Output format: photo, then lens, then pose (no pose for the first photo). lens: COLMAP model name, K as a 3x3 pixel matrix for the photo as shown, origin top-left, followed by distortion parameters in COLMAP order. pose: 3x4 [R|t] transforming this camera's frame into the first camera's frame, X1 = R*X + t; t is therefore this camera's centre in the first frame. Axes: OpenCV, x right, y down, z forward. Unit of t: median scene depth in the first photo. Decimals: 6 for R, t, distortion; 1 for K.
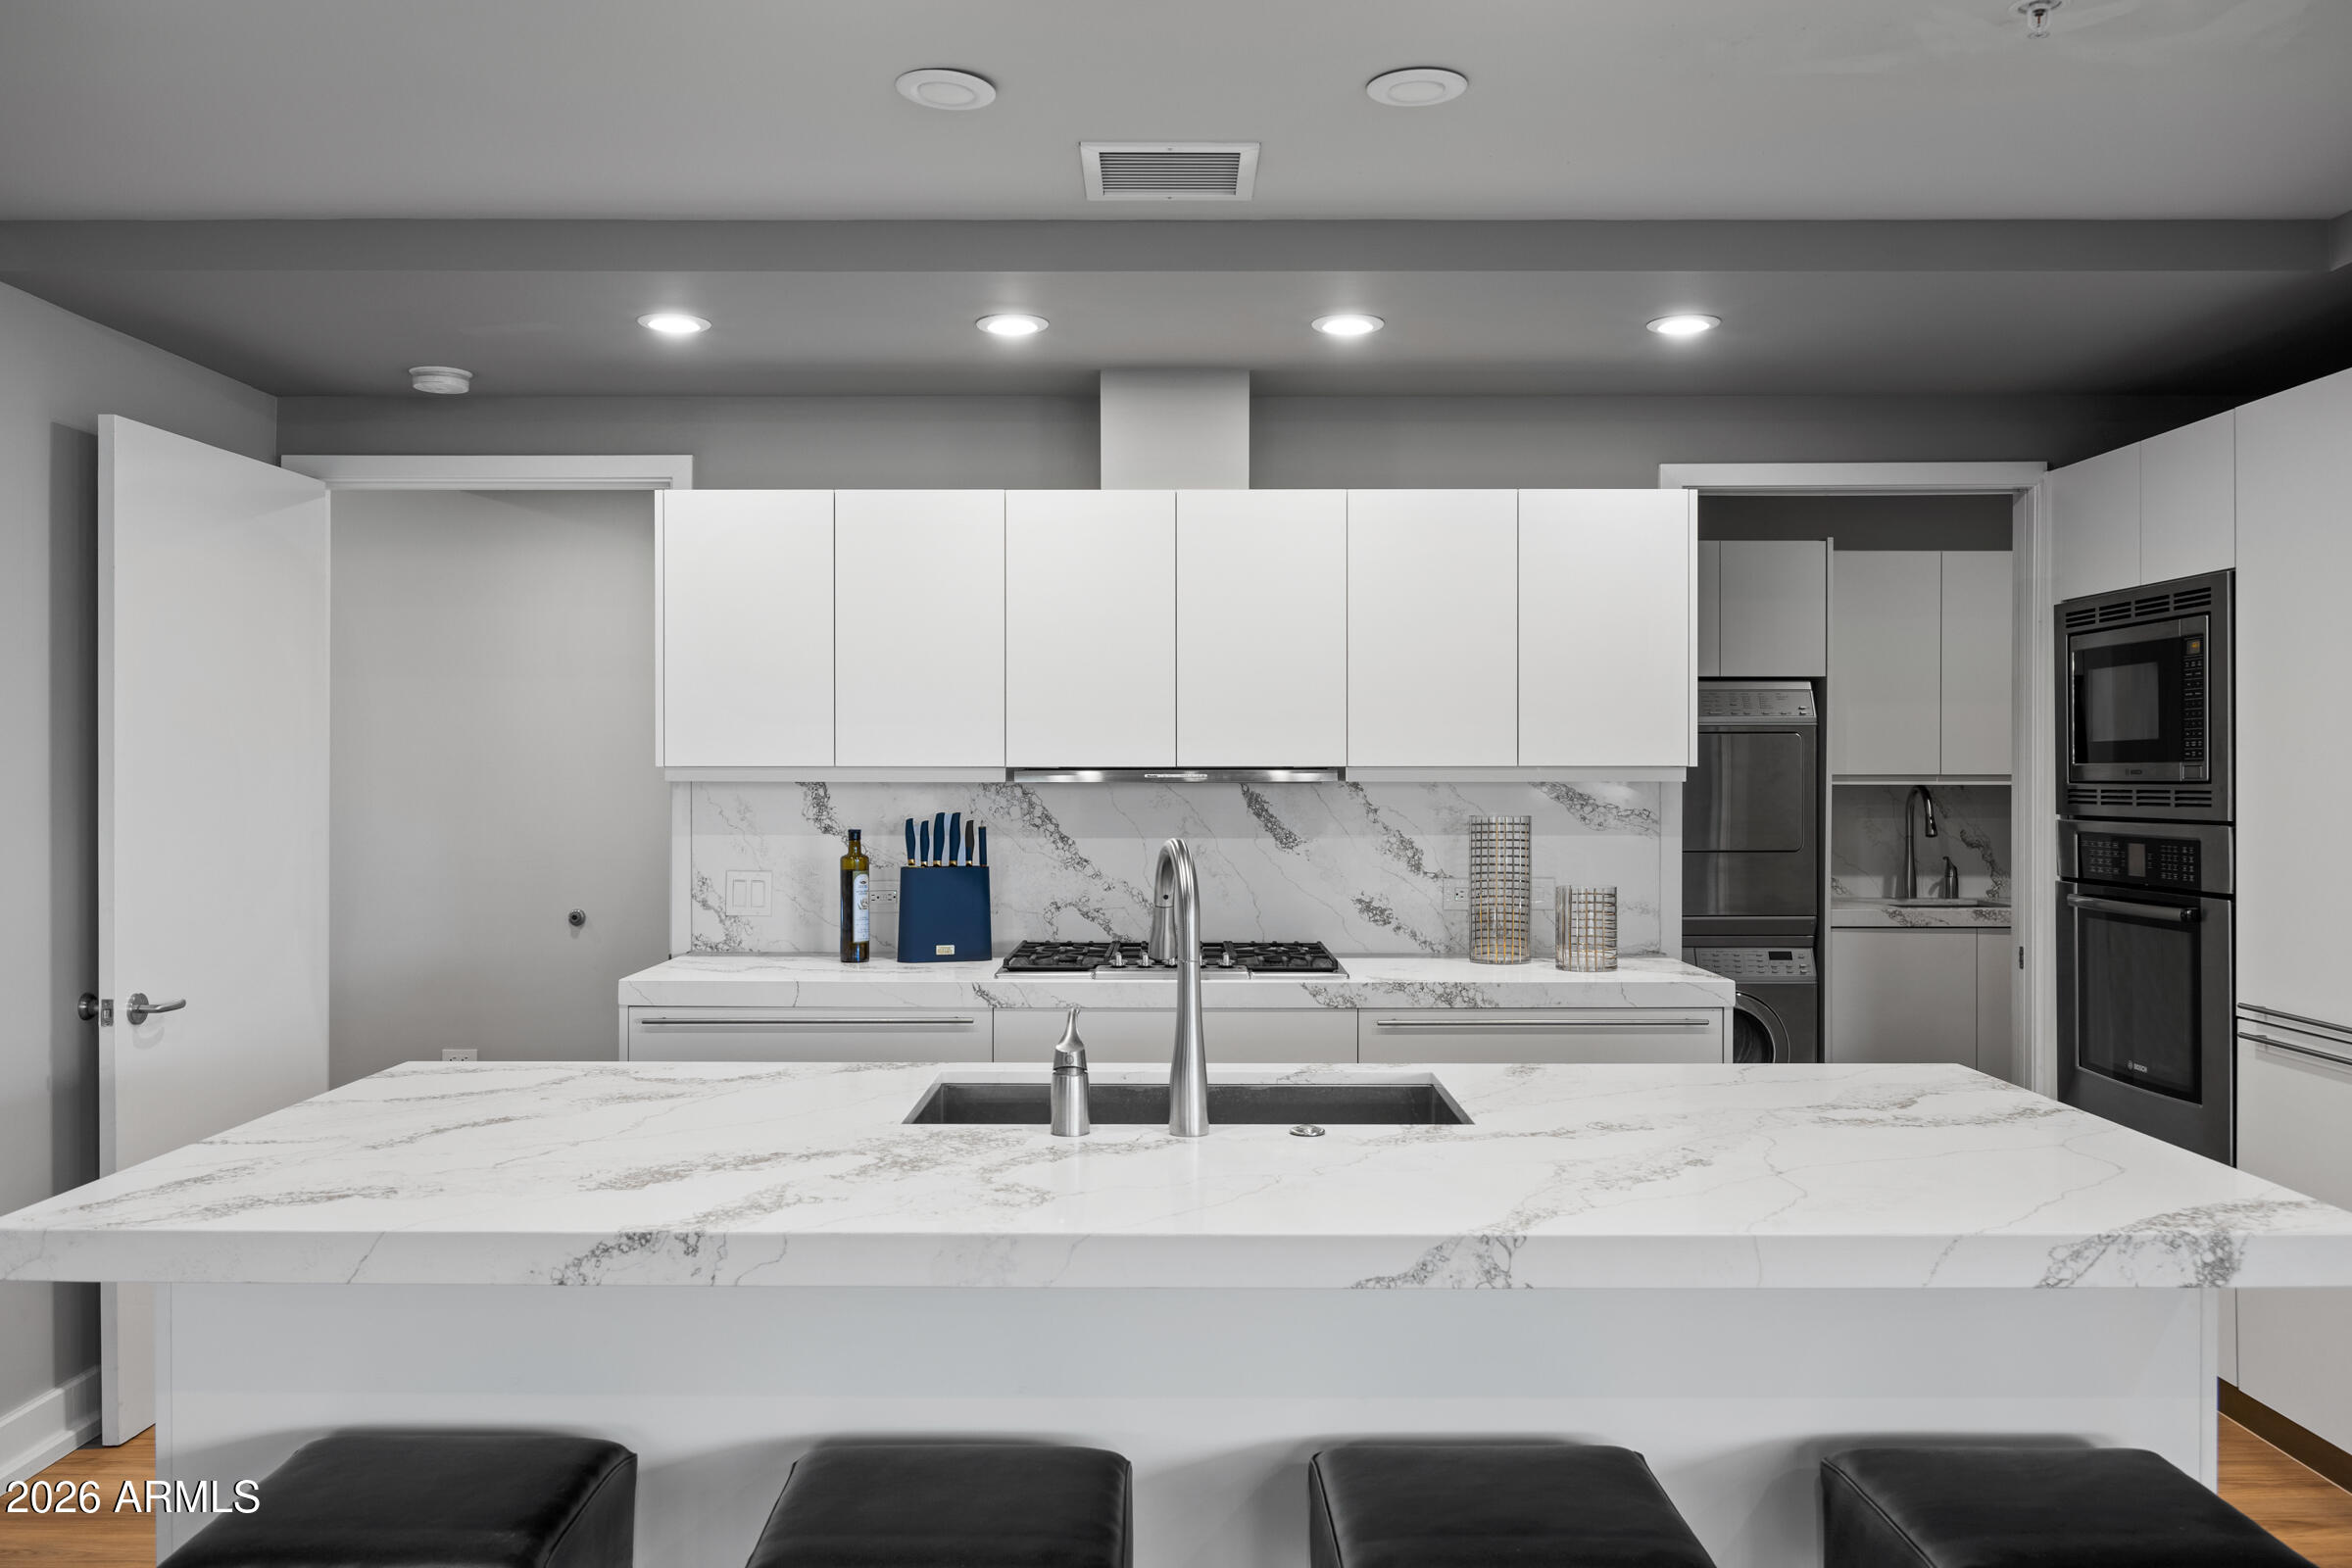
lens RADIAL K [[1849.3, 0, 1180.6], [0, 1849.3, 778.2], [0, 0, 1]] dist [-0.006868, 0.003353]
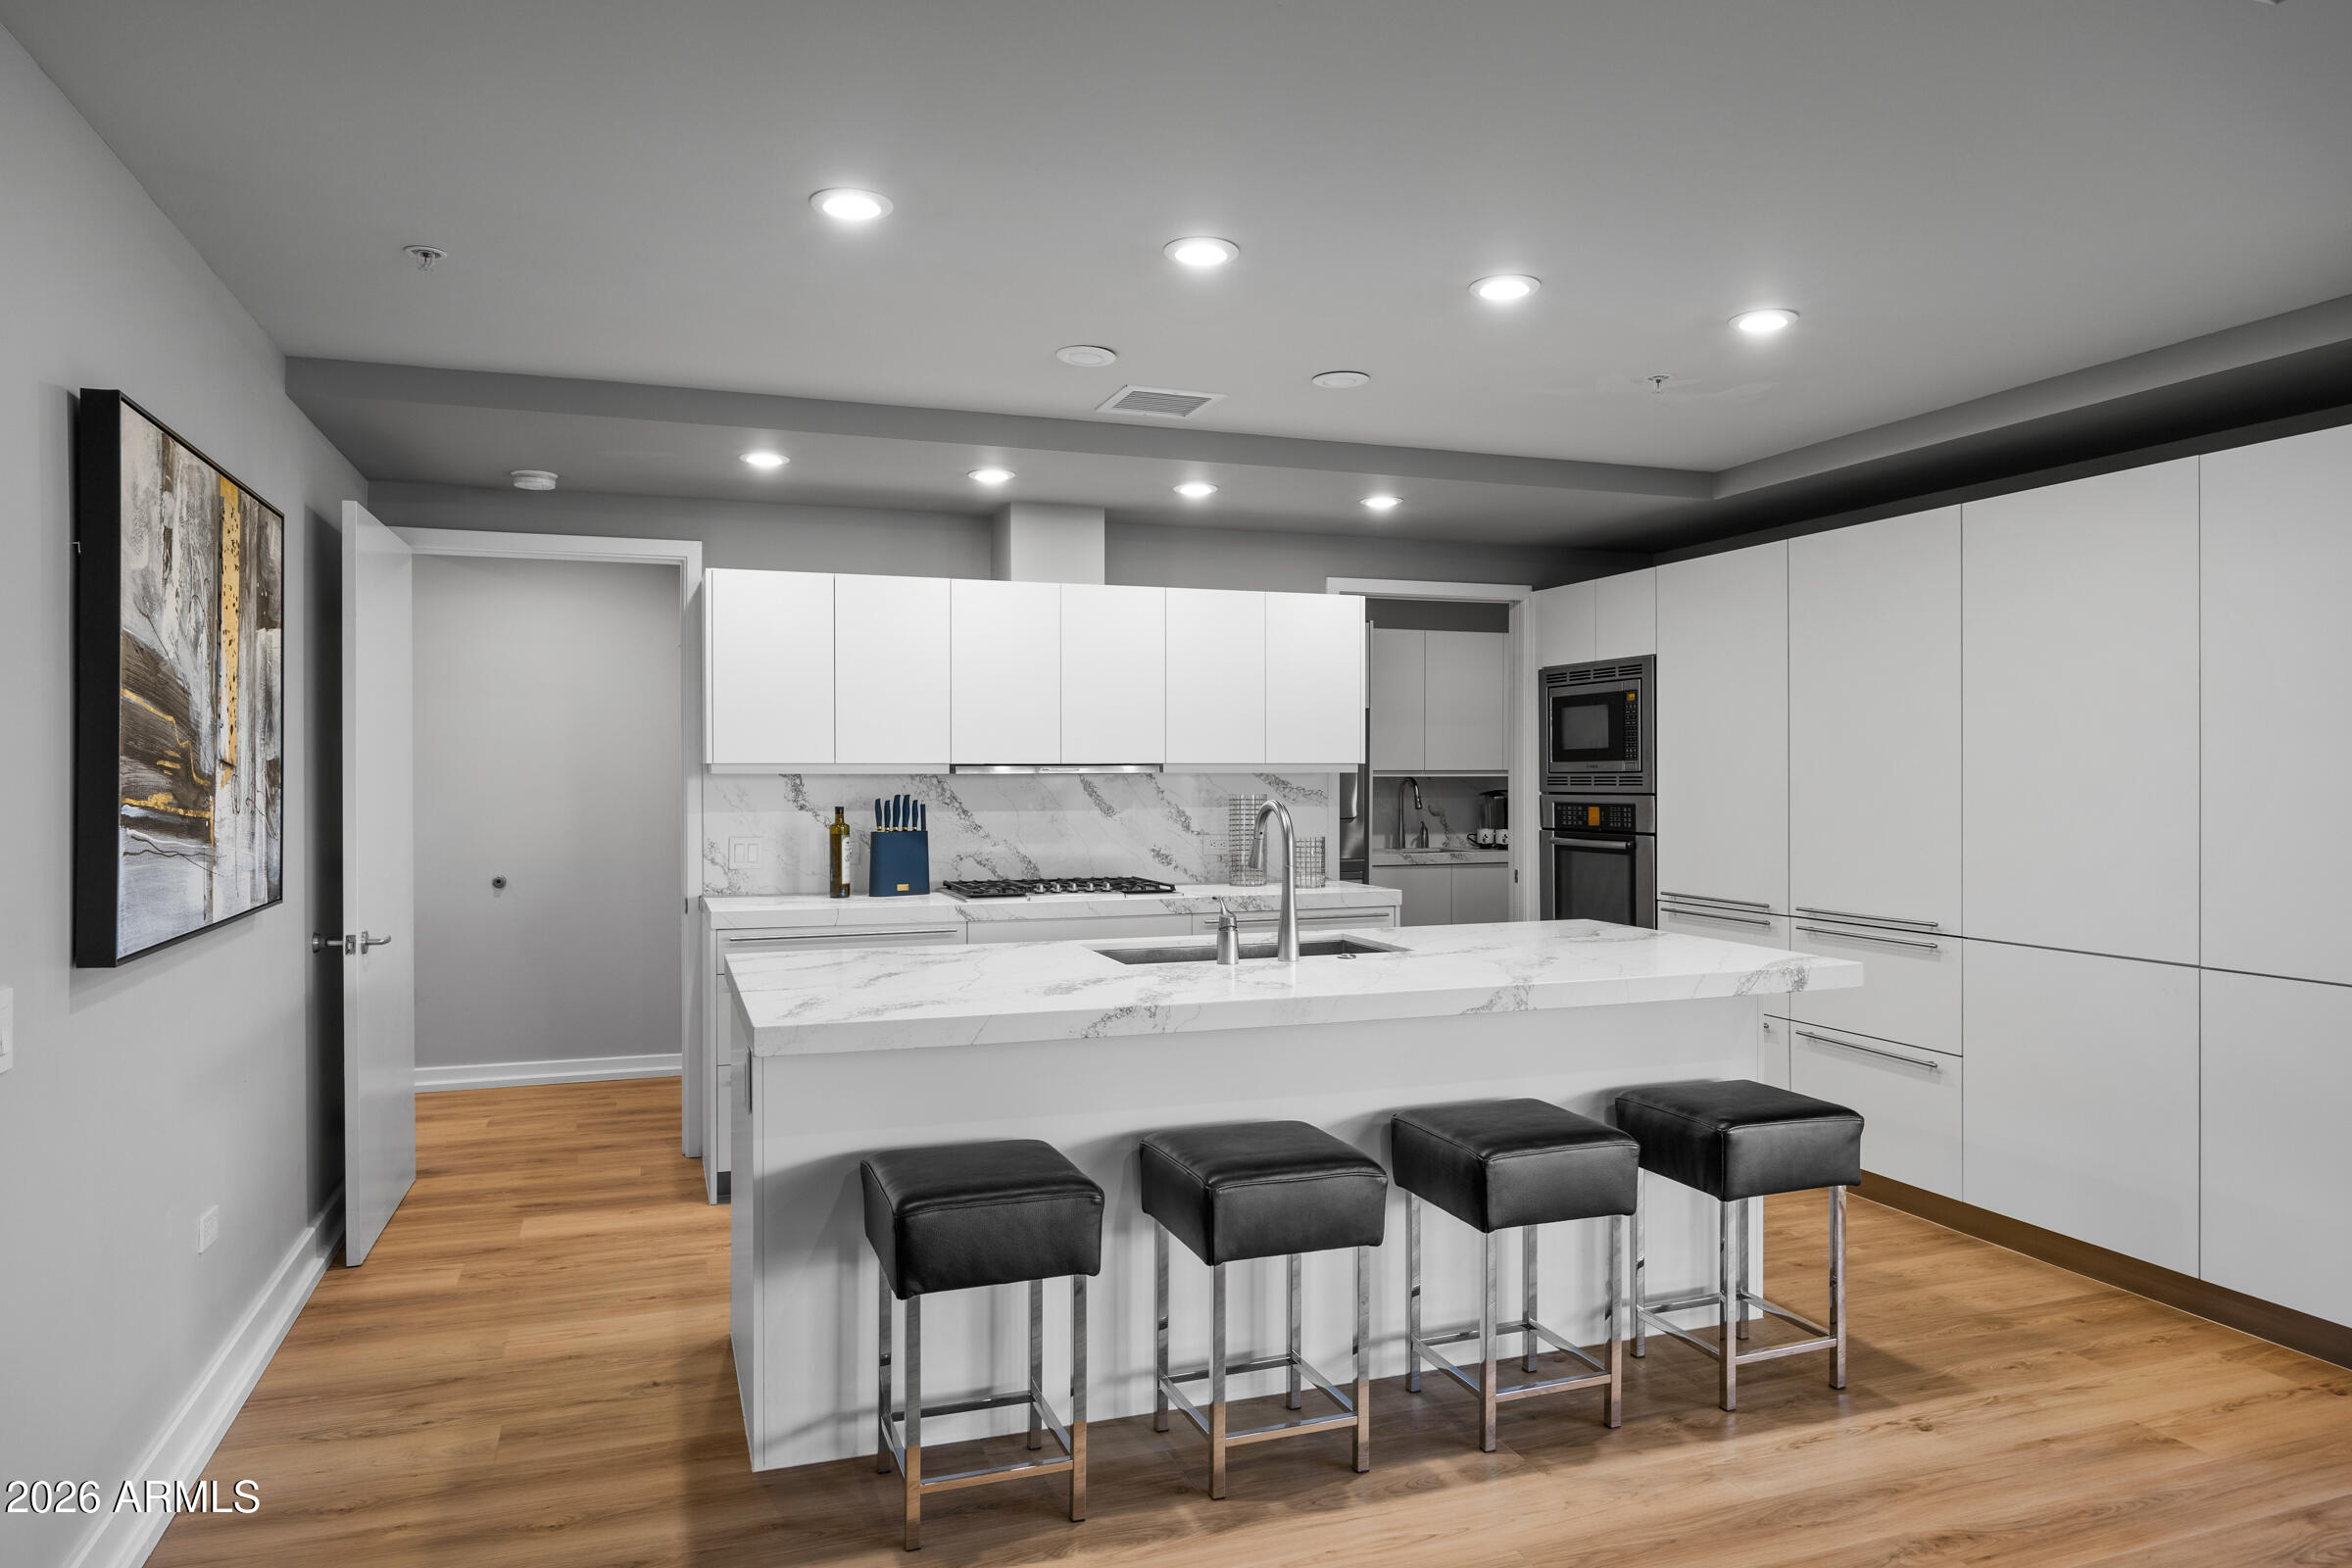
lens RADIAL K [[1459.1, 0, 1179.7], [0, 1459.1, 787.1], [0, 0, 1]] dist [-0.009387, -0.000760]
pose [[0.940968, -0.005294, 0.338454, -0.323087], [0.003430, 0.999975, 0.006104, 0.006426], [-0.338478, -0.004582, 0.940963, -0.176911]]
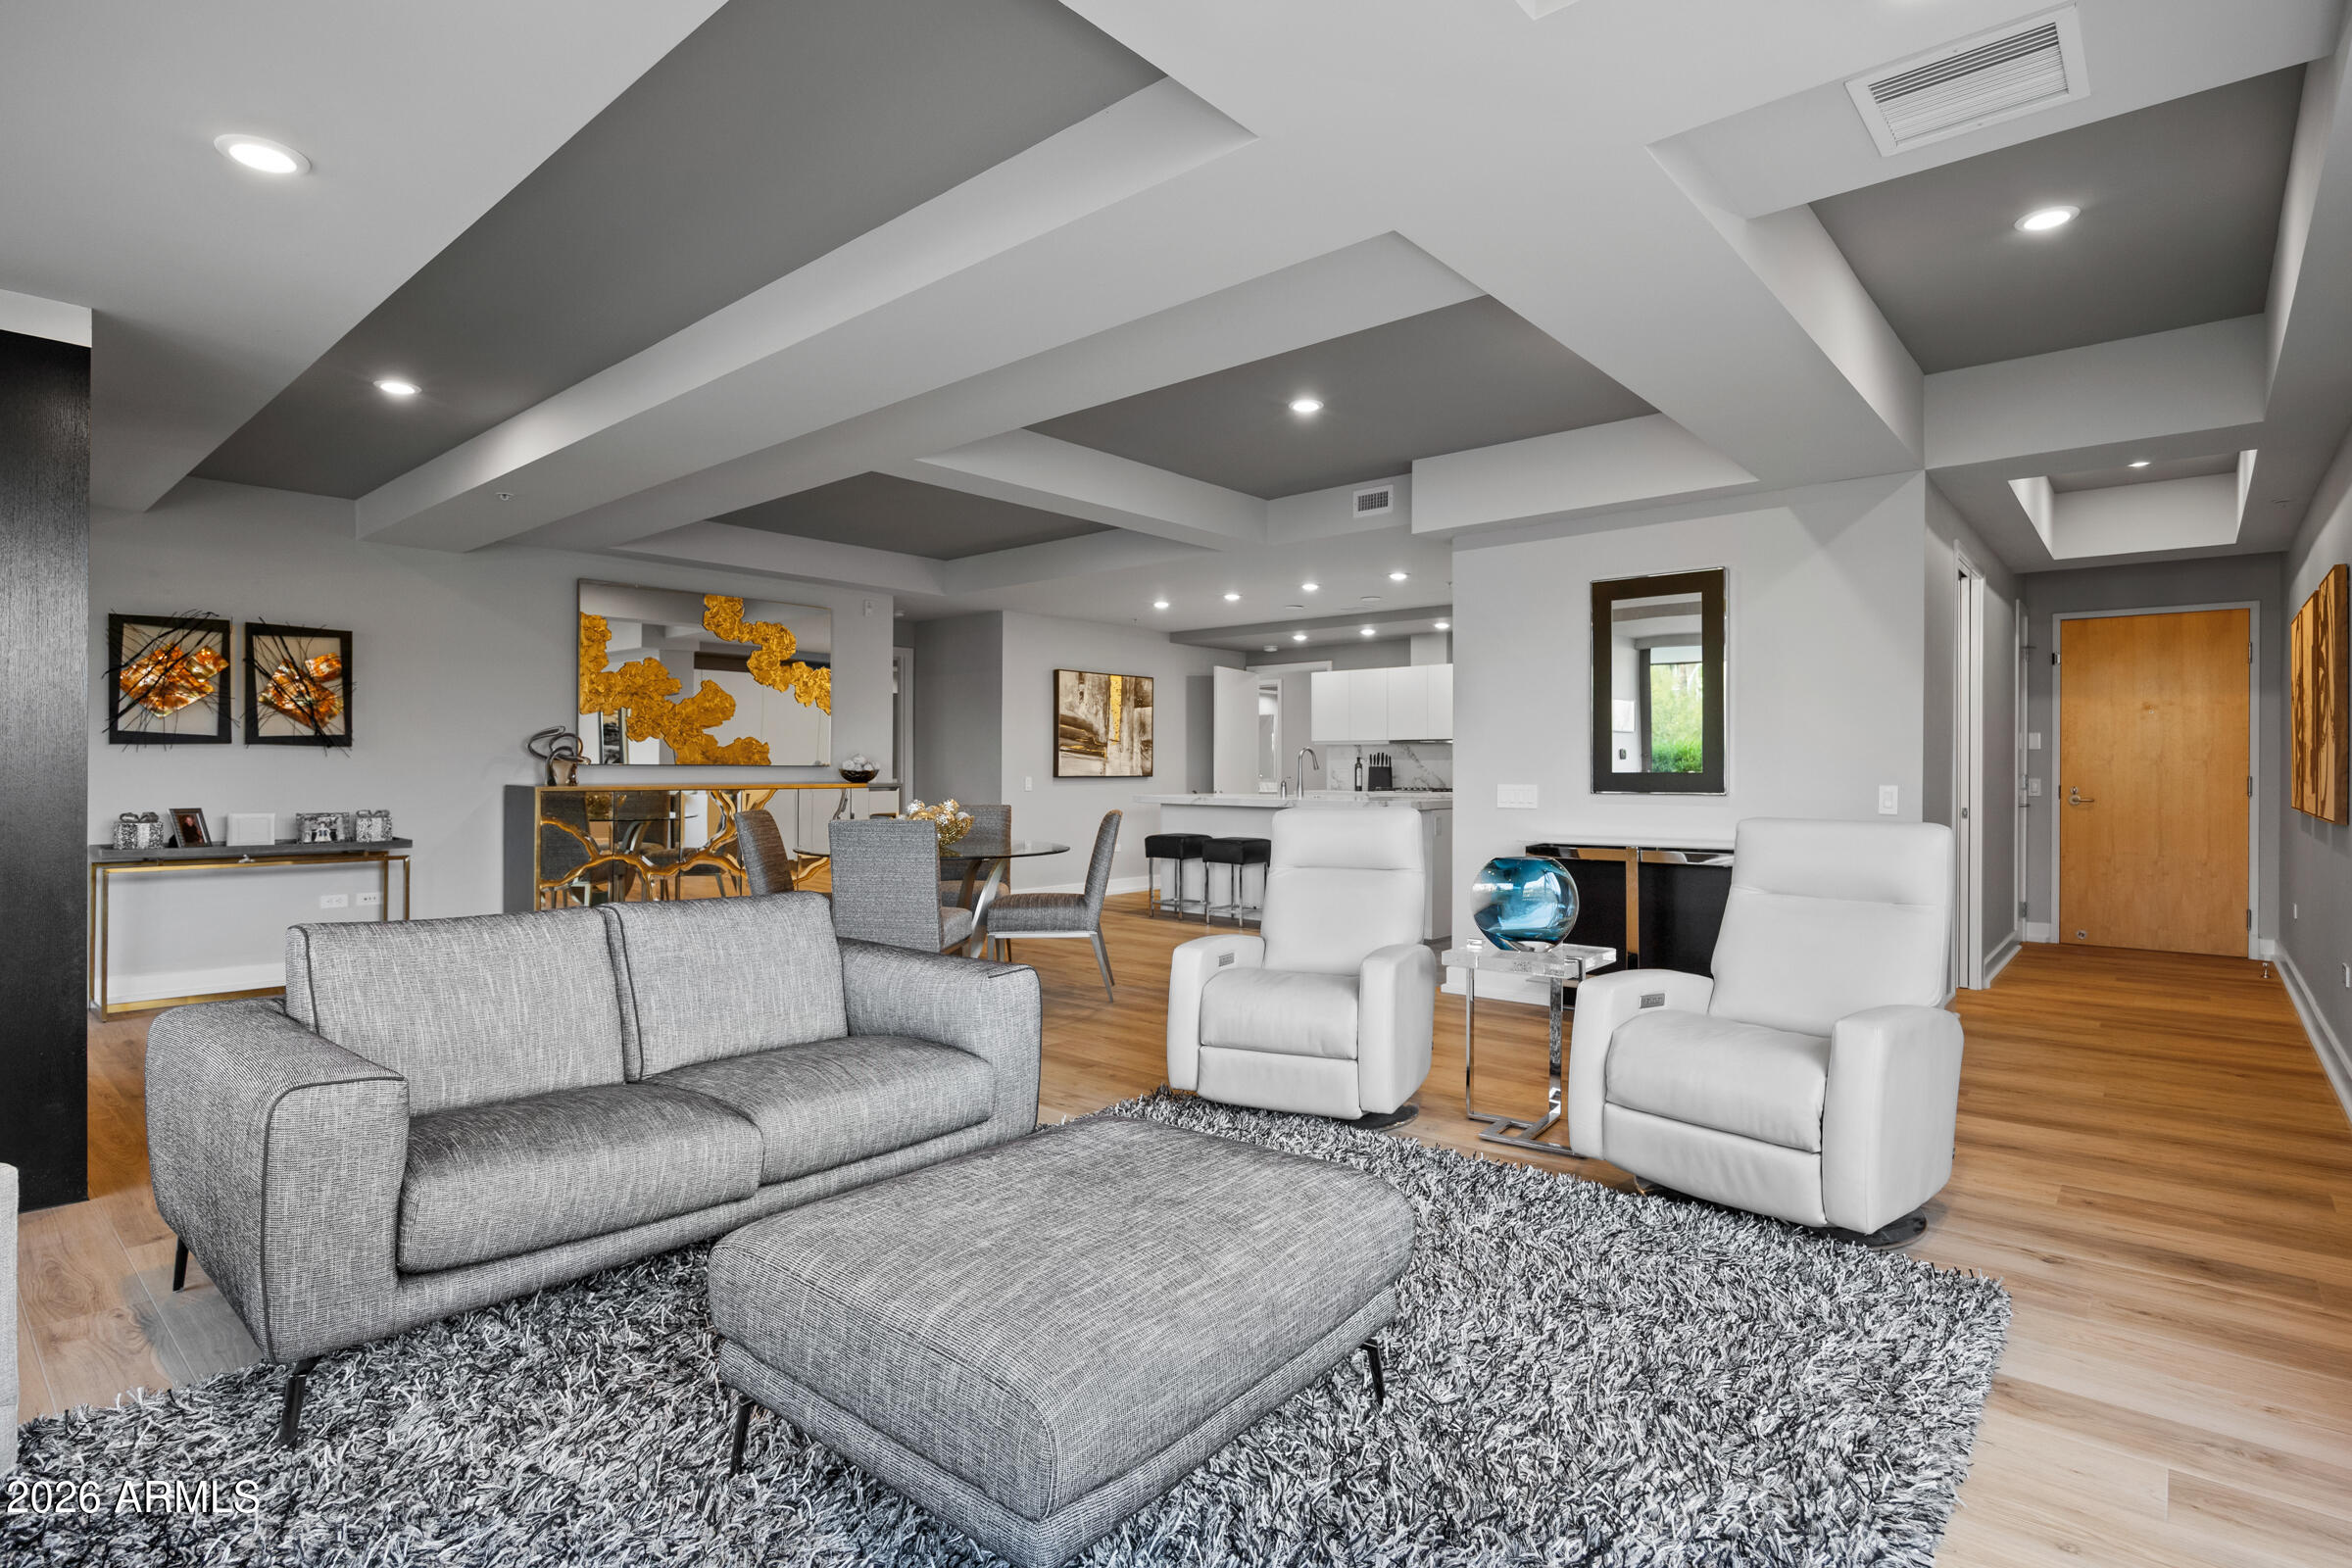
lens RADIAL K [[1157.1, 0, 1160.0], [0, 1157.1, 774.9], [0, 0, 1]] dist [0.000736, -0.000799]
pose [[0.743497, 0.004348, -0.668725, 1.172211], [-0.004844, 0.999988, 0.001117, 0.067305], [0.668722, 0.002409, 0.743509, -1.114279]]
